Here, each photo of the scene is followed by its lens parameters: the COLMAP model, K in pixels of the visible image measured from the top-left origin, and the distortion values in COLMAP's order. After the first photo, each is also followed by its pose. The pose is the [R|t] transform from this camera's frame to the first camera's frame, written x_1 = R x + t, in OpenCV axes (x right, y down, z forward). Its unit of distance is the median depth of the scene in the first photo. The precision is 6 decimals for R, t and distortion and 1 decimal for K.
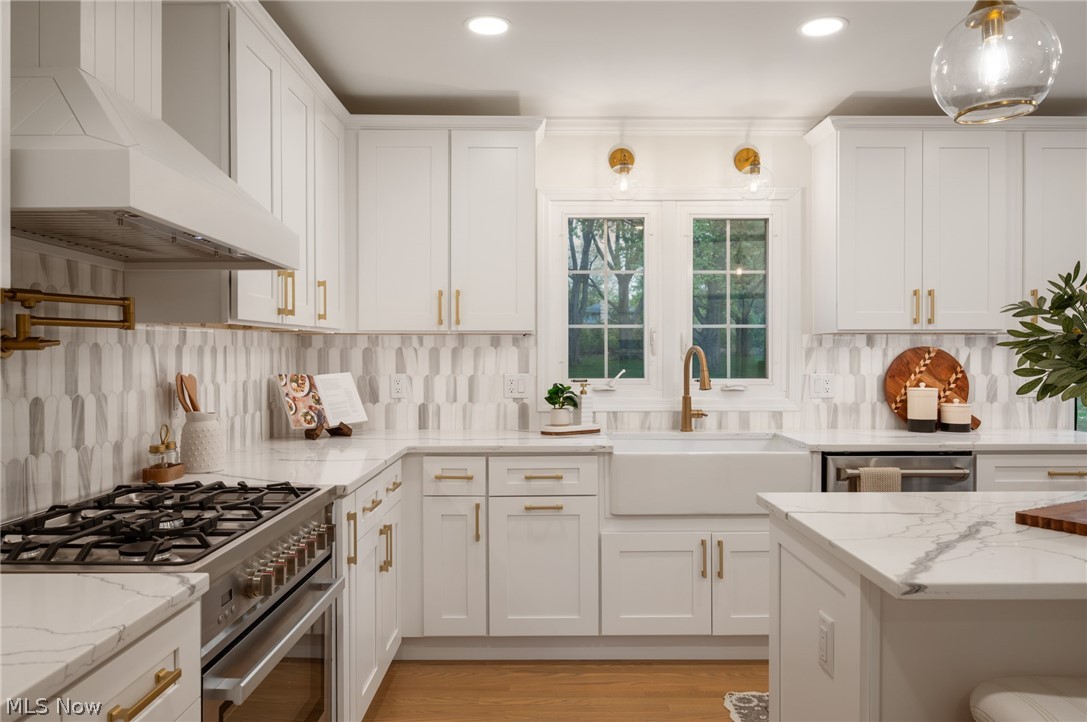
lens RADIAL K [[784.7, 0, 543.5], [0, 784.7, 361.0], [0, 0, 1]] dist [-0.016930, -0.002313]
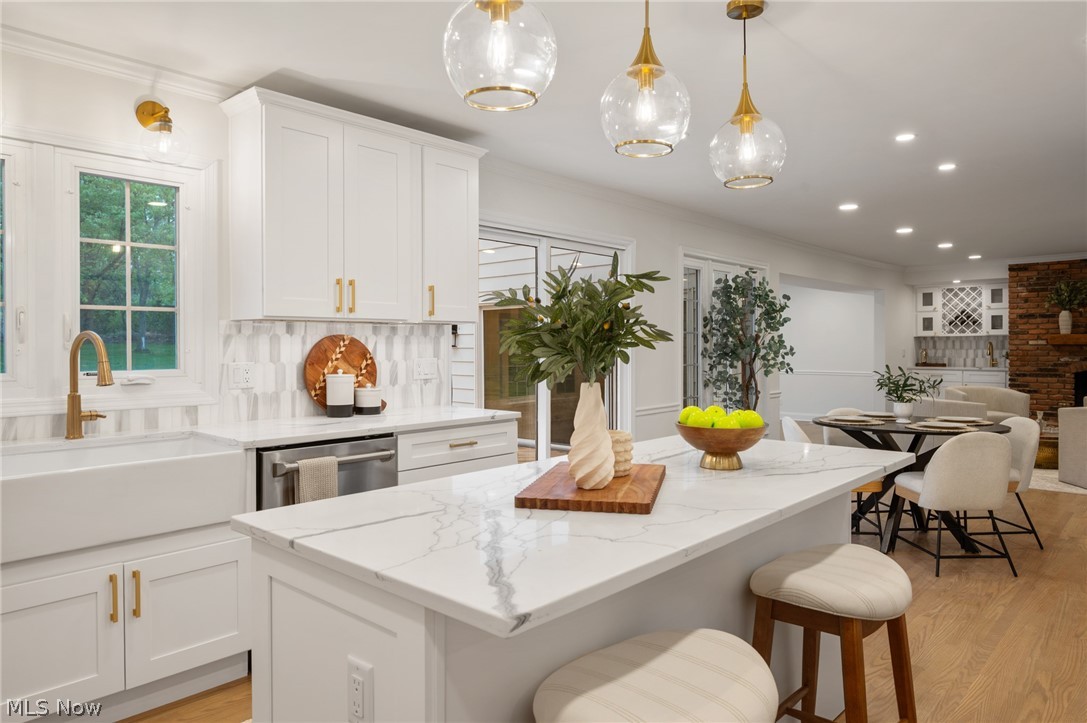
lens RADIAL K [[705.4, 0, 544.8], [0, 705.4, 349.9], [0, 0, 1]] dist [-0.006613, -0.001050]
pose [[0.671060, -0.006433, 0.741375, -0.025133], [0.004172, 0.999979, 0.004901, -0.001512], [-0.741391, -0.000195, 0.671073, 0.169322]]
